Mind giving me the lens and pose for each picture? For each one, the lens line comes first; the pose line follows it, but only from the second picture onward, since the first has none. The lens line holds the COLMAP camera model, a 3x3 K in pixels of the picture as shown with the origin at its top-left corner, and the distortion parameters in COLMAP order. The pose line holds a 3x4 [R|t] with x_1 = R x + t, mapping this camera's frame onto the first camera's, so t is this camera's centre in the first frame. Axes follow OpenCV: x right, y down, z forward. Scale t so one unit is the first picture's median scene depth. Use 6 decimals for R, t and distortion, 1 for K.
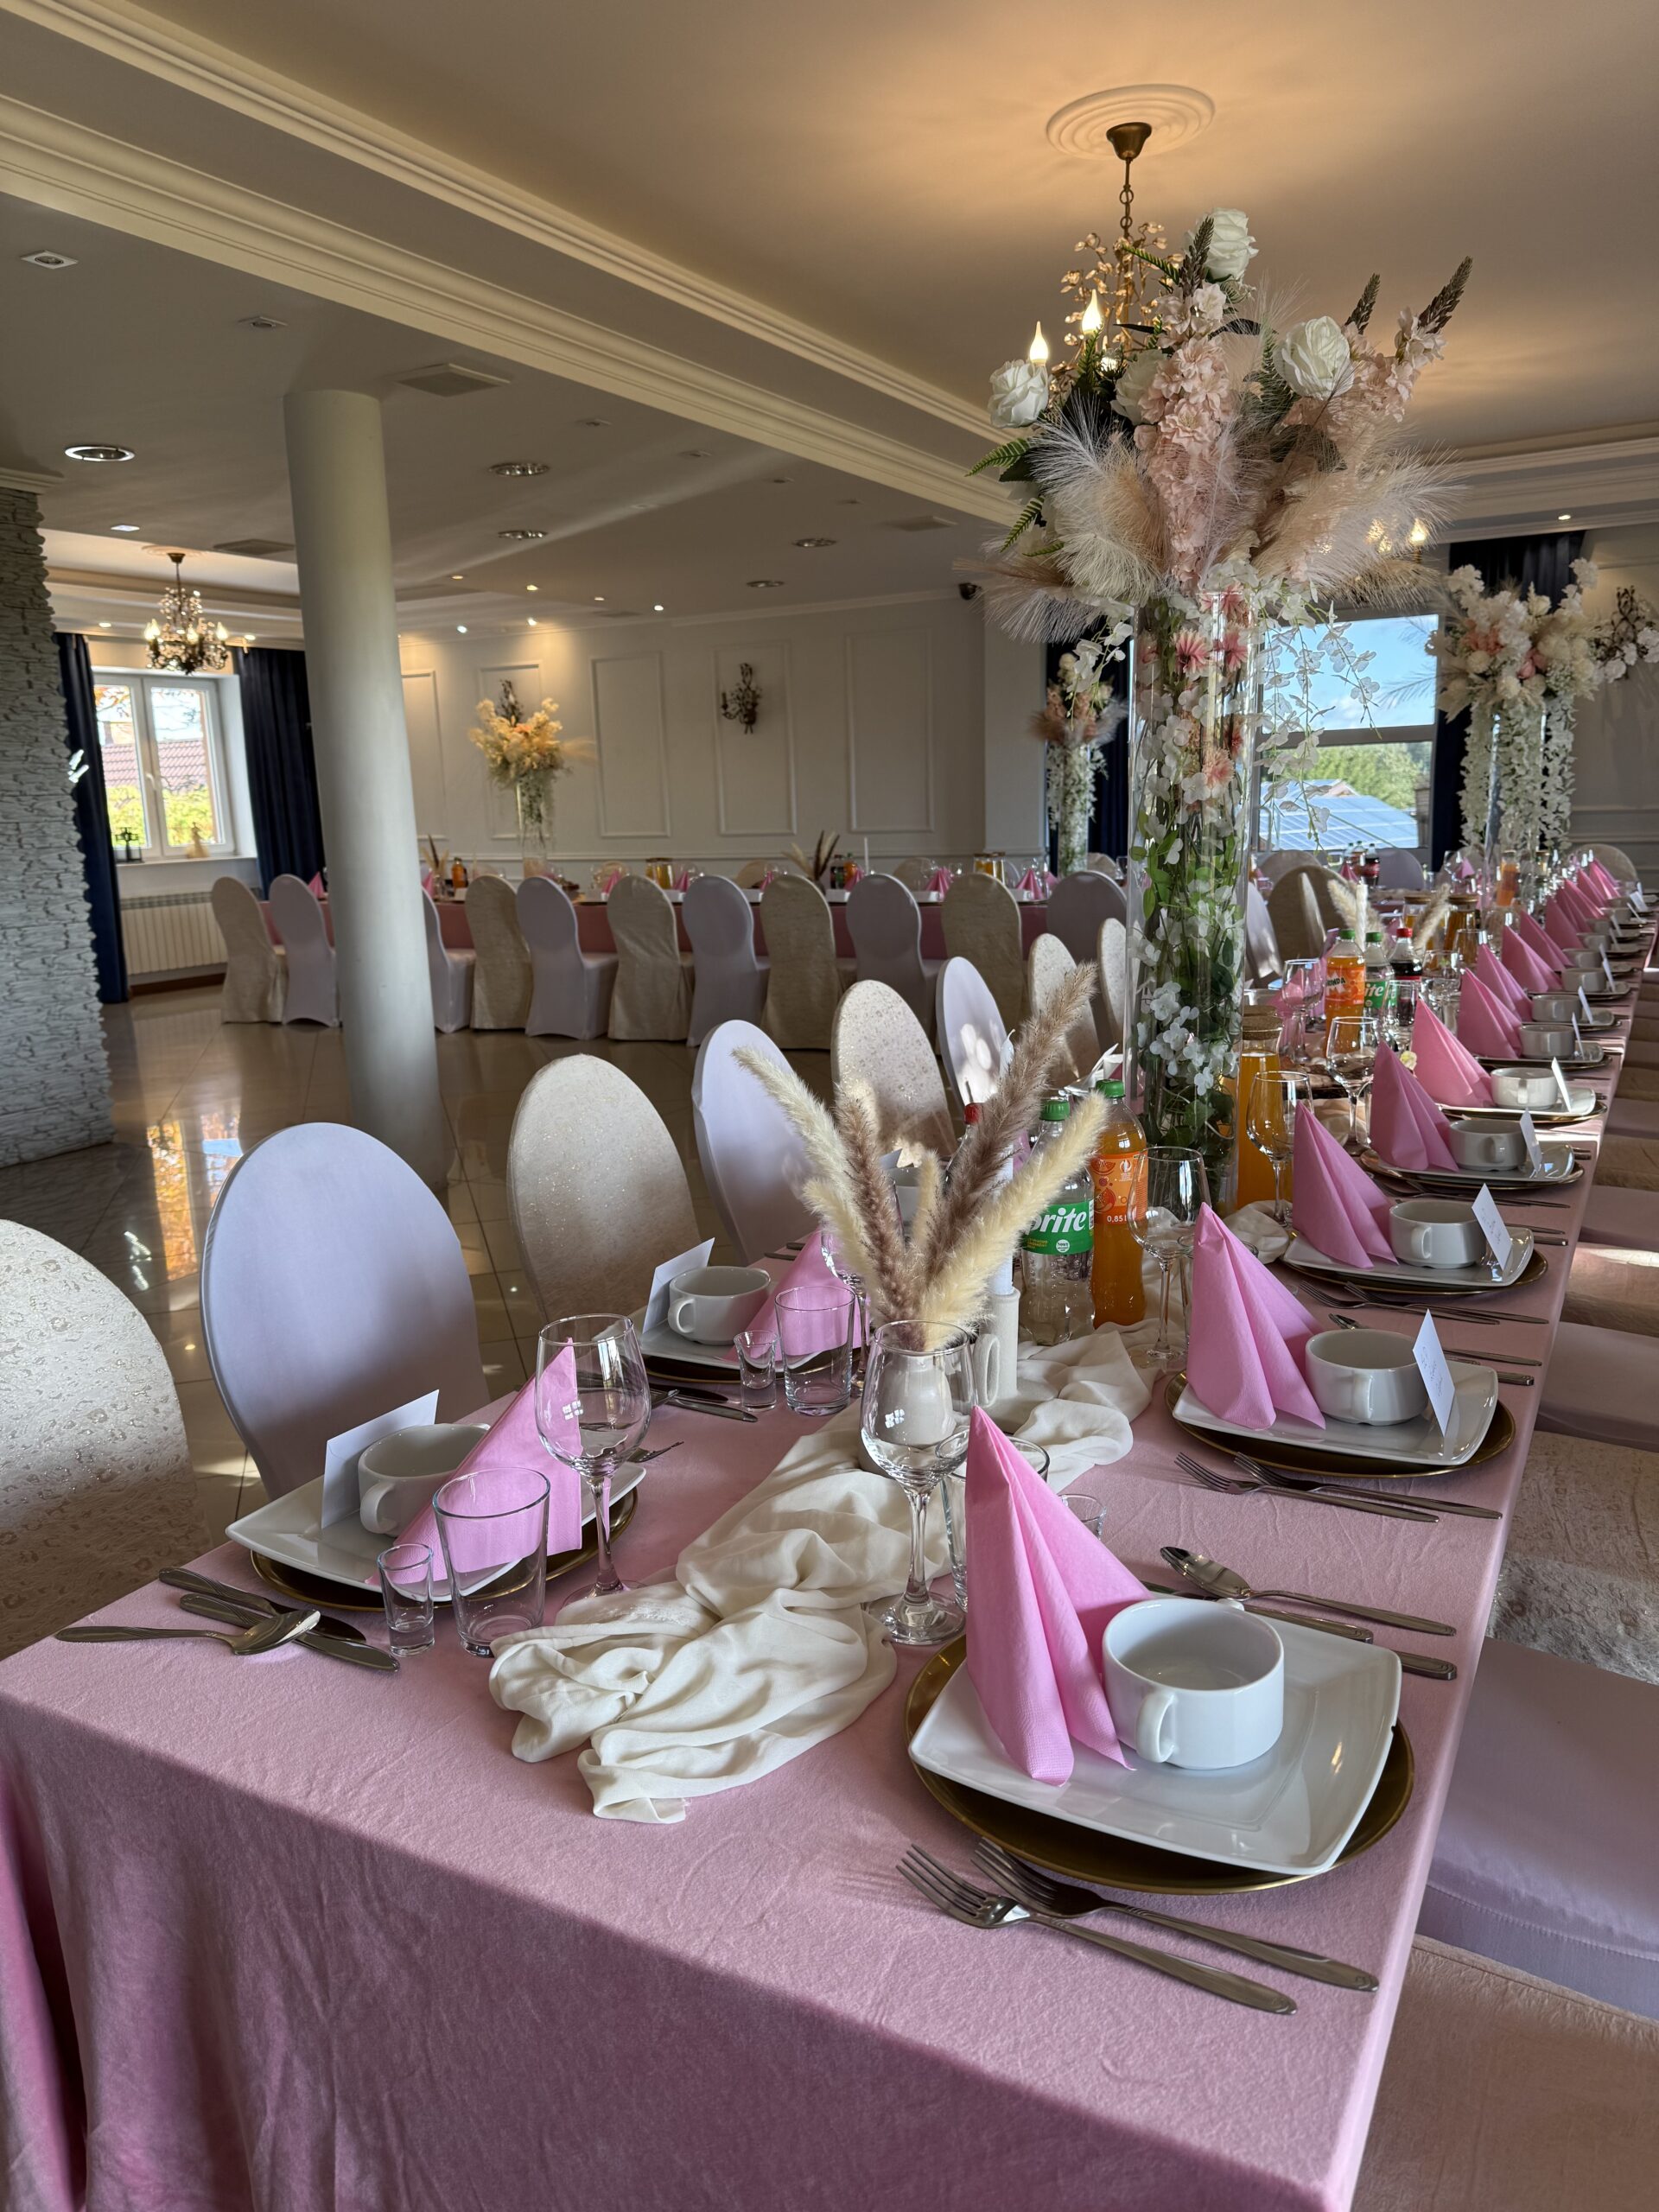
lens RADIAL K [[1565.0, 0, 829.5], [0, 1565.0, 1106.0], [0, 0, 1]] dist [0.096314, -0.168098]
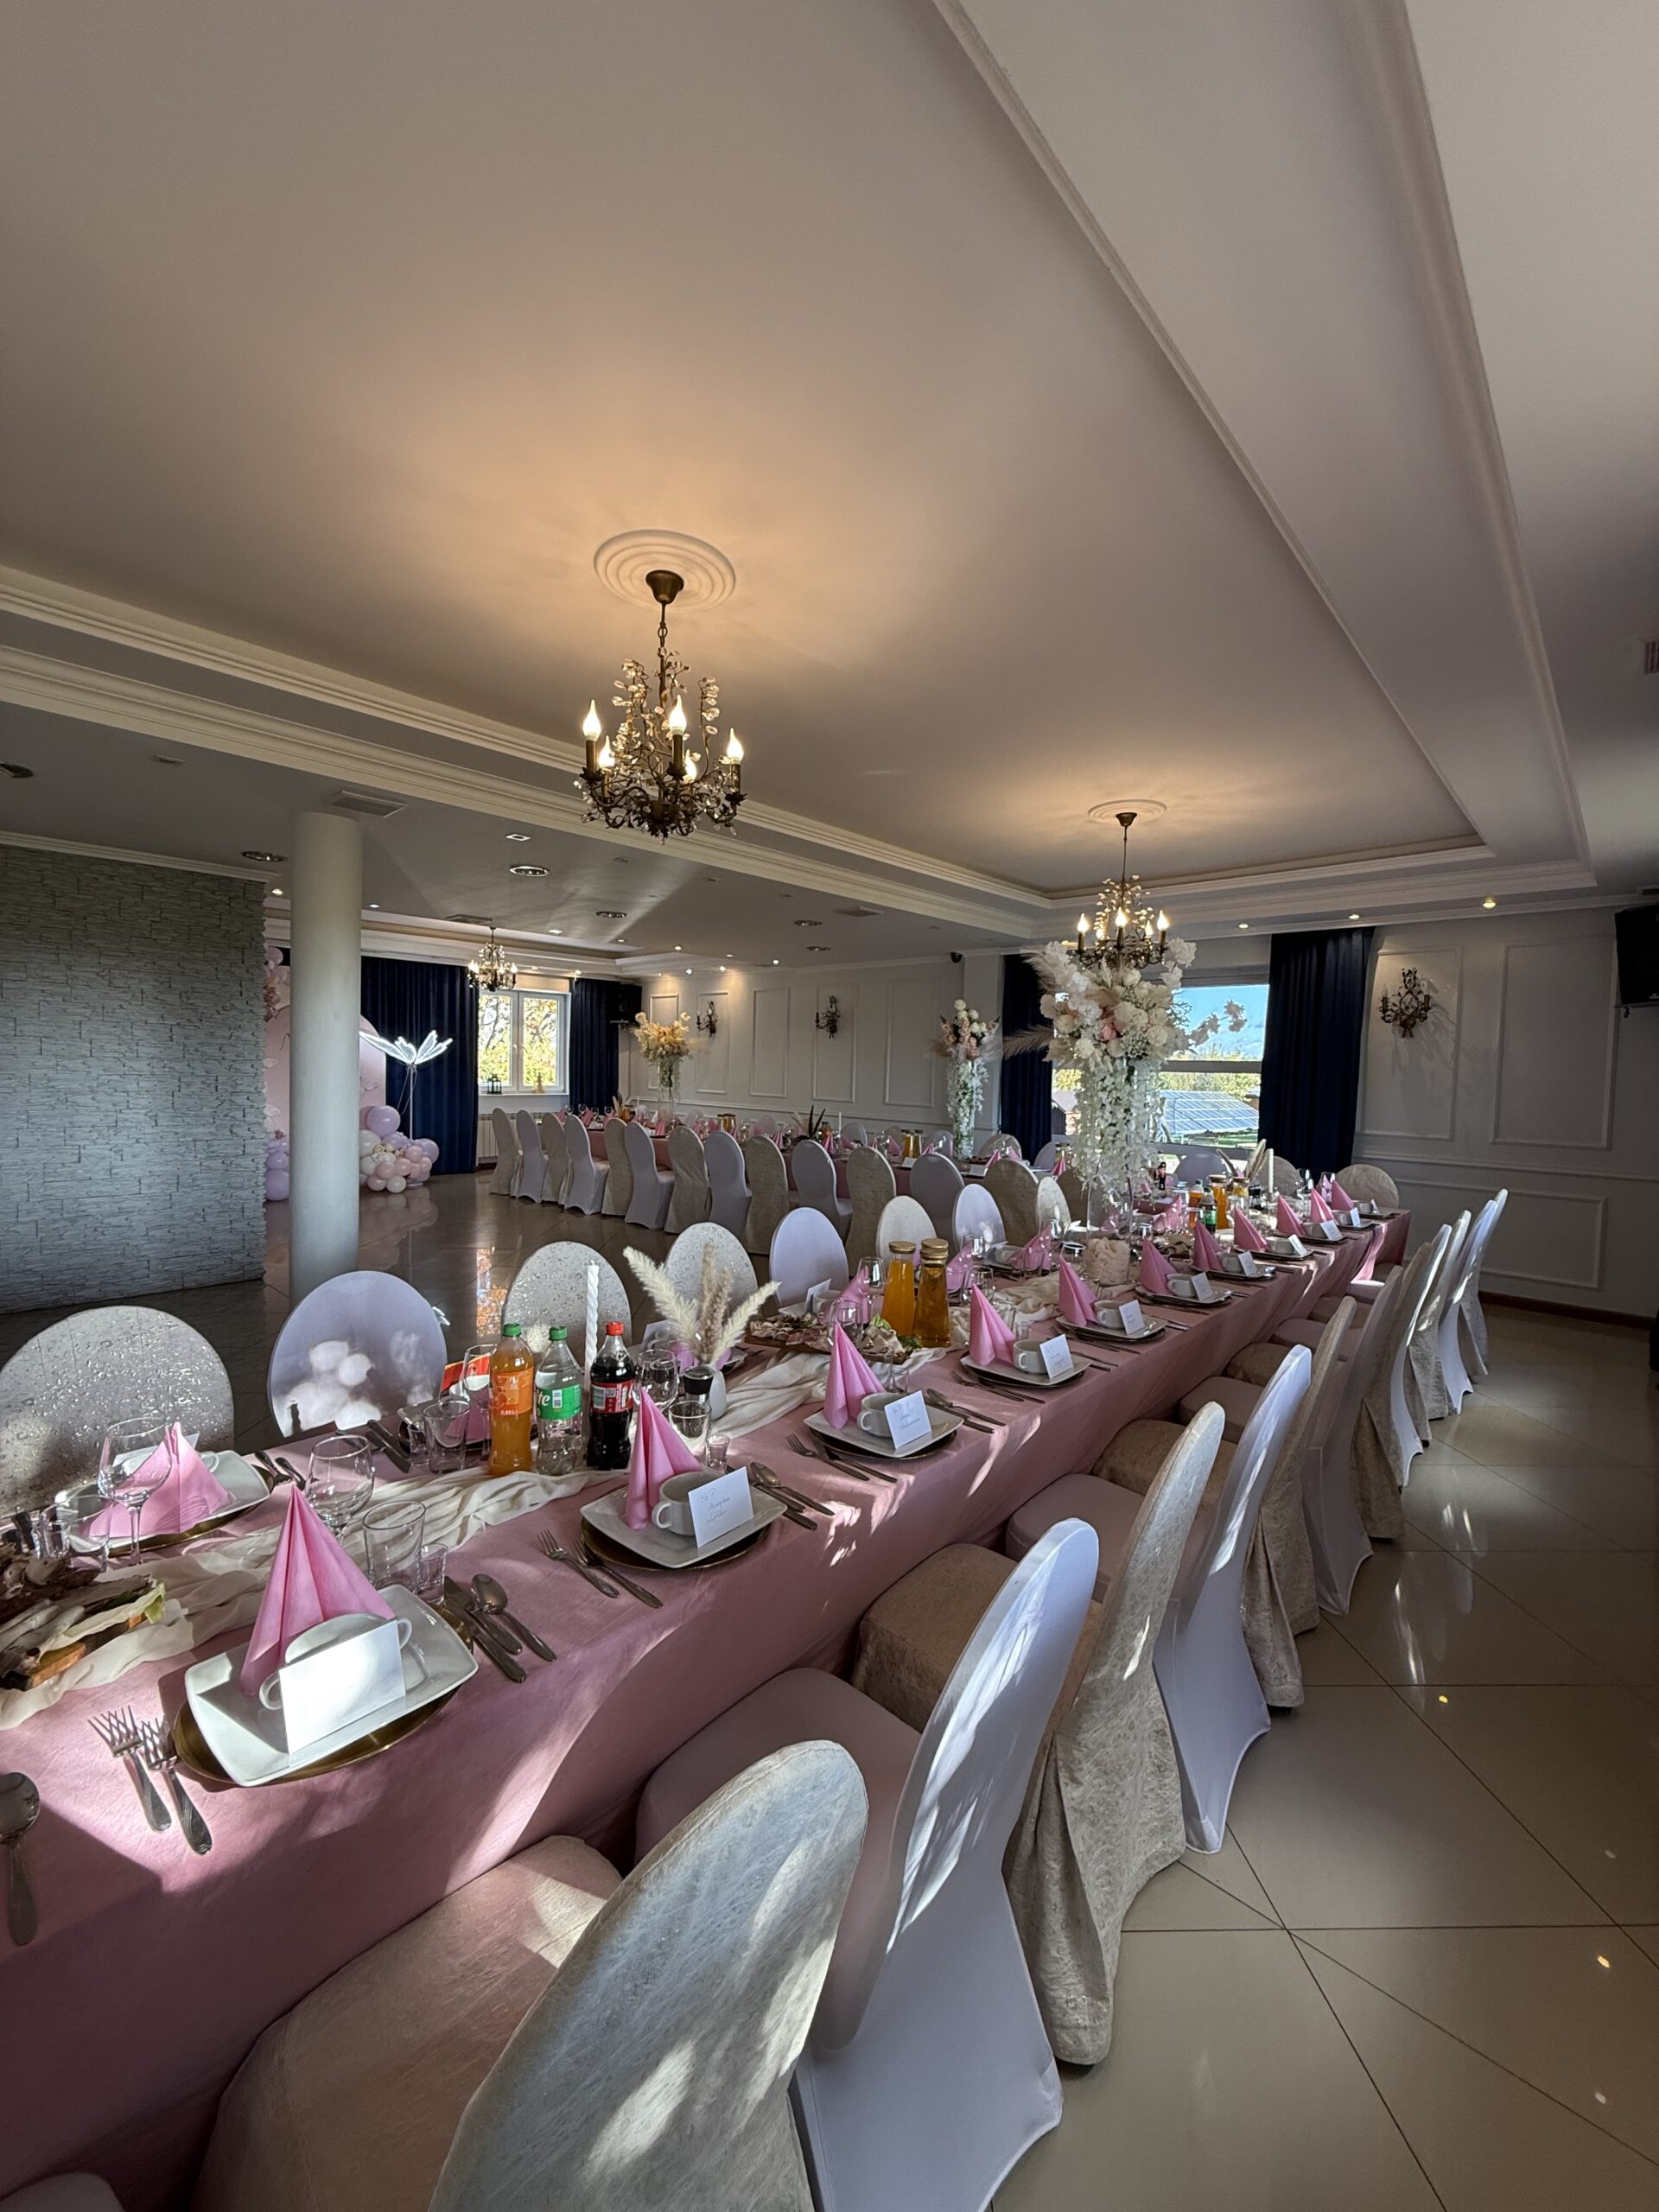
lens RADIAL K [[886.1, 0, 829.5], [0, 886.1, 1106.0], [0, 0, 1]] dist [0.000521, 0.000007]
pose [[0.967823, 0.069431, -0.241862, 0.234236], [-0.104124, 0.985531, -0.133741, -0.070123], [0.229077, 0.154621, 0.961050, 0.211381]]
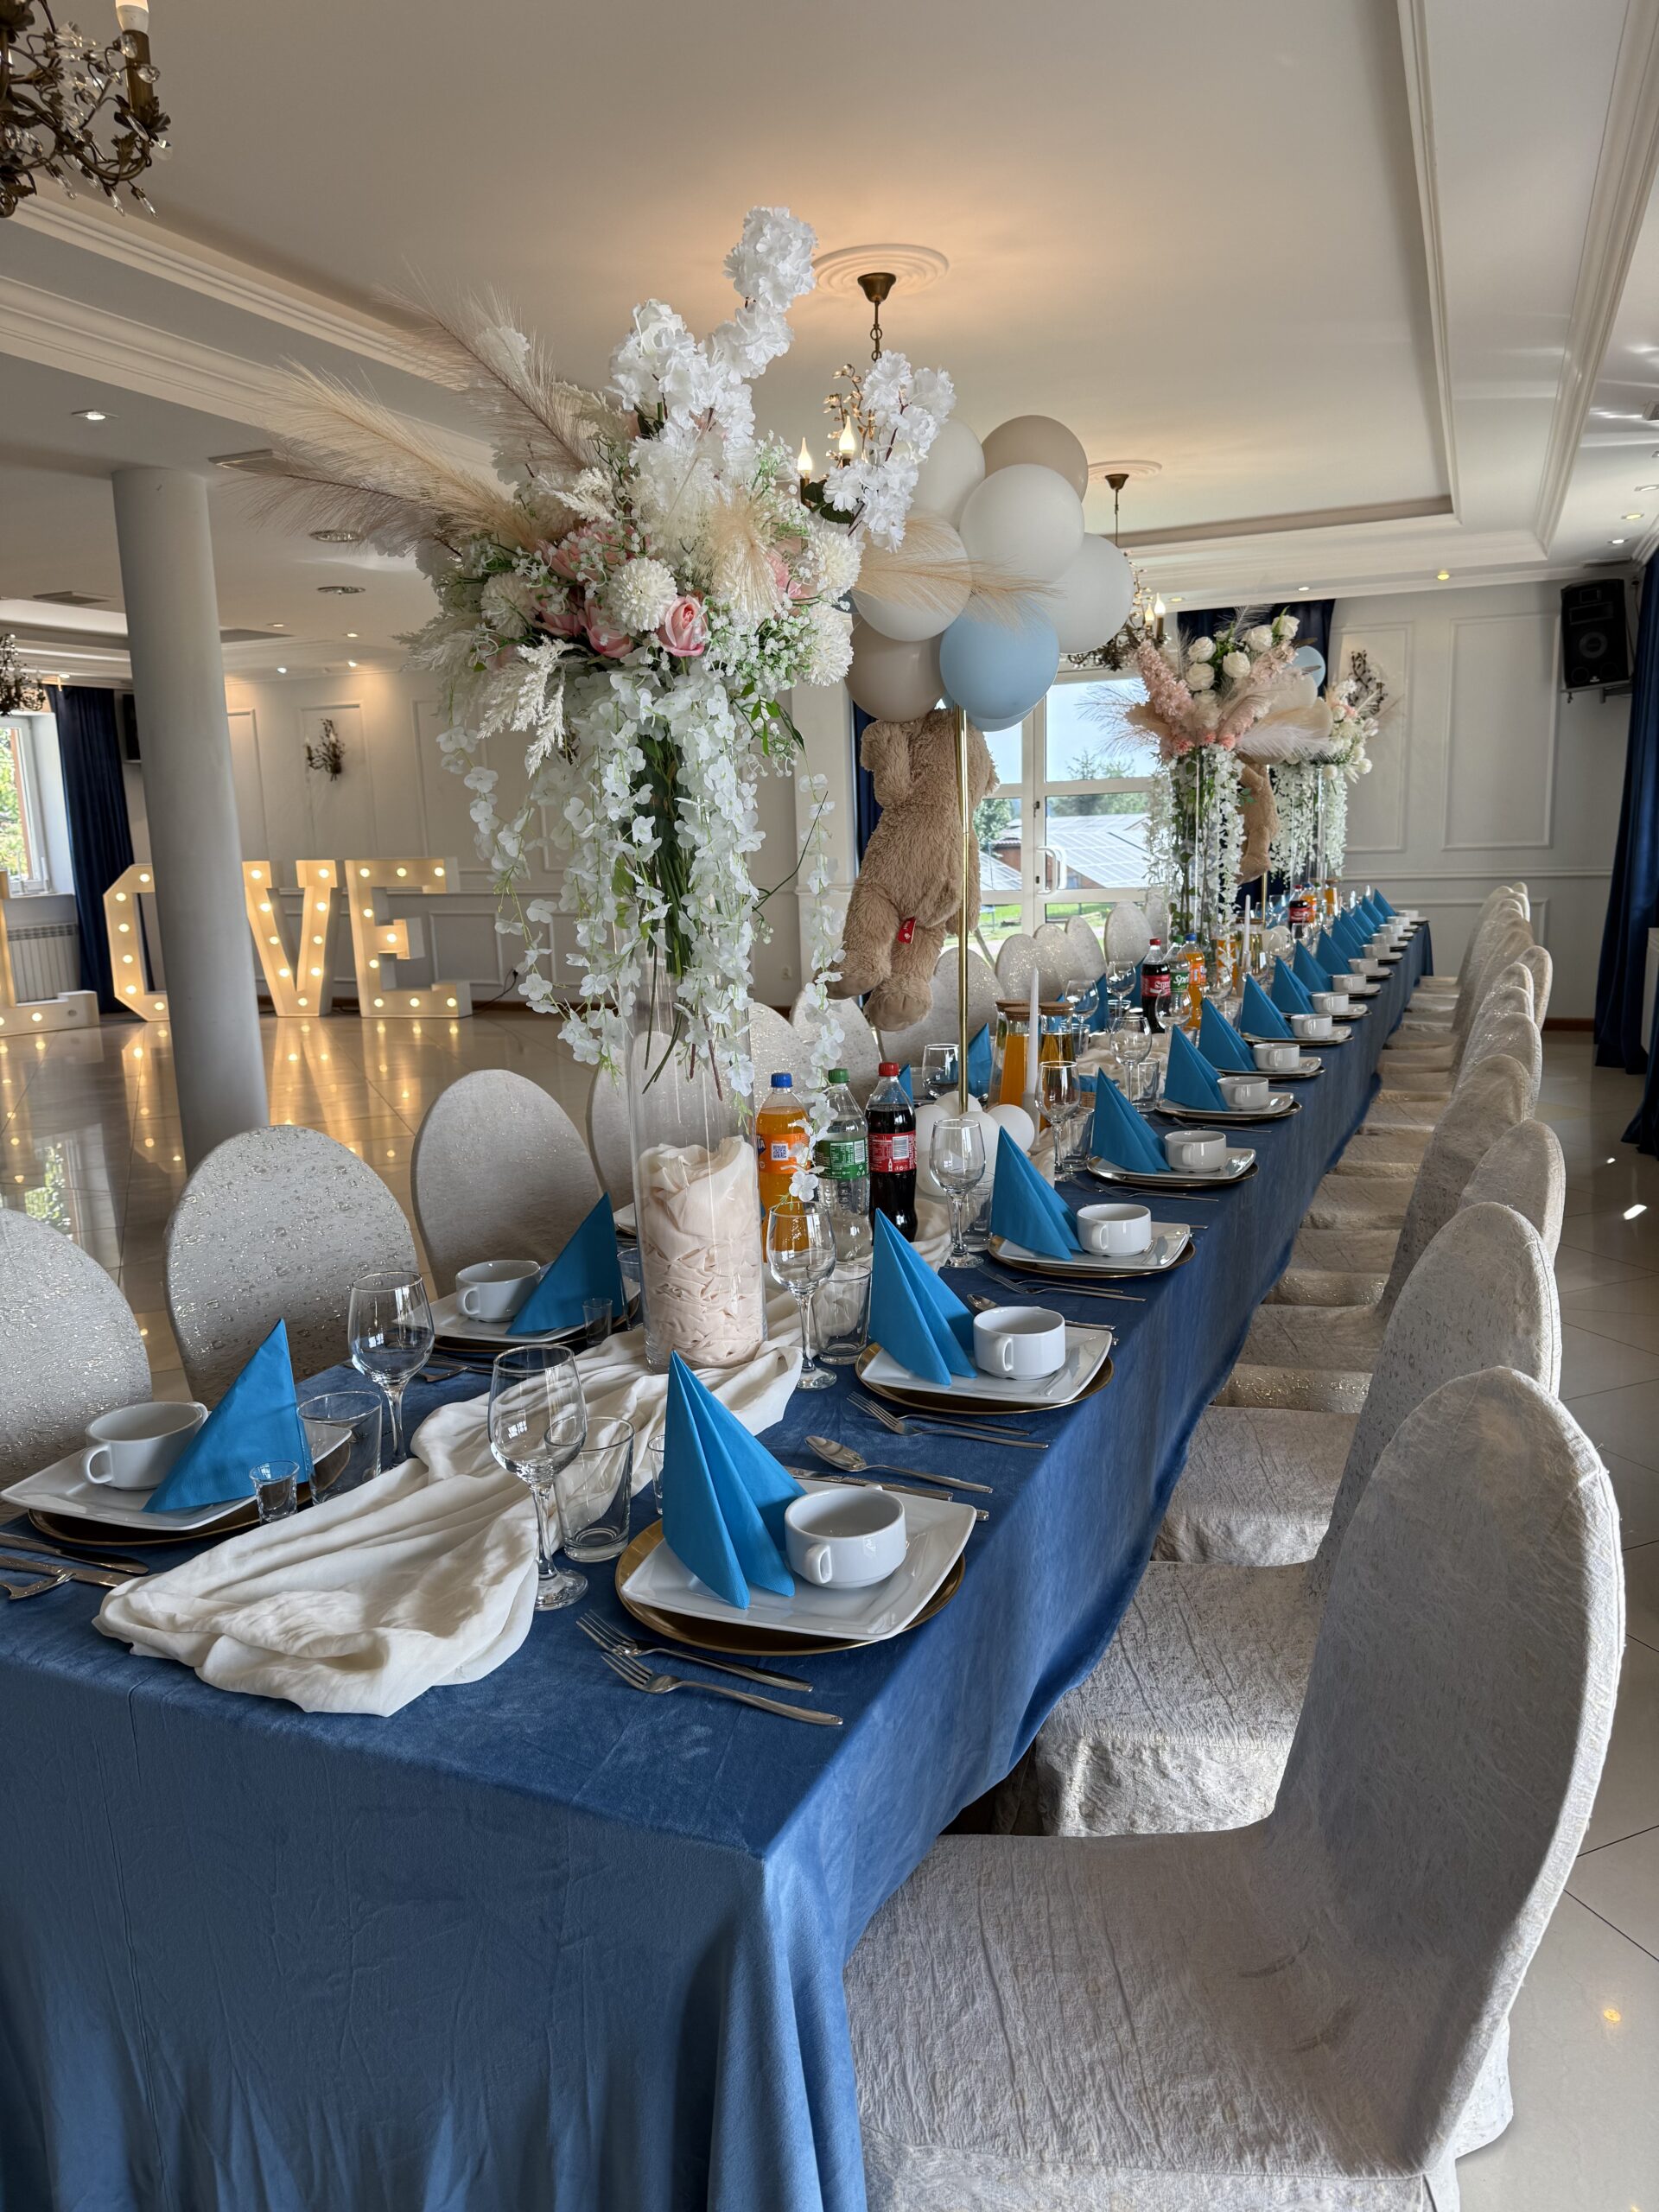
lens RADIAL K [[1568.8, 0, 826.6], [0, 1568.8, 1118.5], [0, 0, 1]] dist [0.180449, -0.391596]
pose [[0.995169, -0.013141, 0.097289, 0.015153], [0.014257, 0.999840, -0.010787, 0.001887], [-0.097131, 0.012121, 0.995198, -0.066352]]
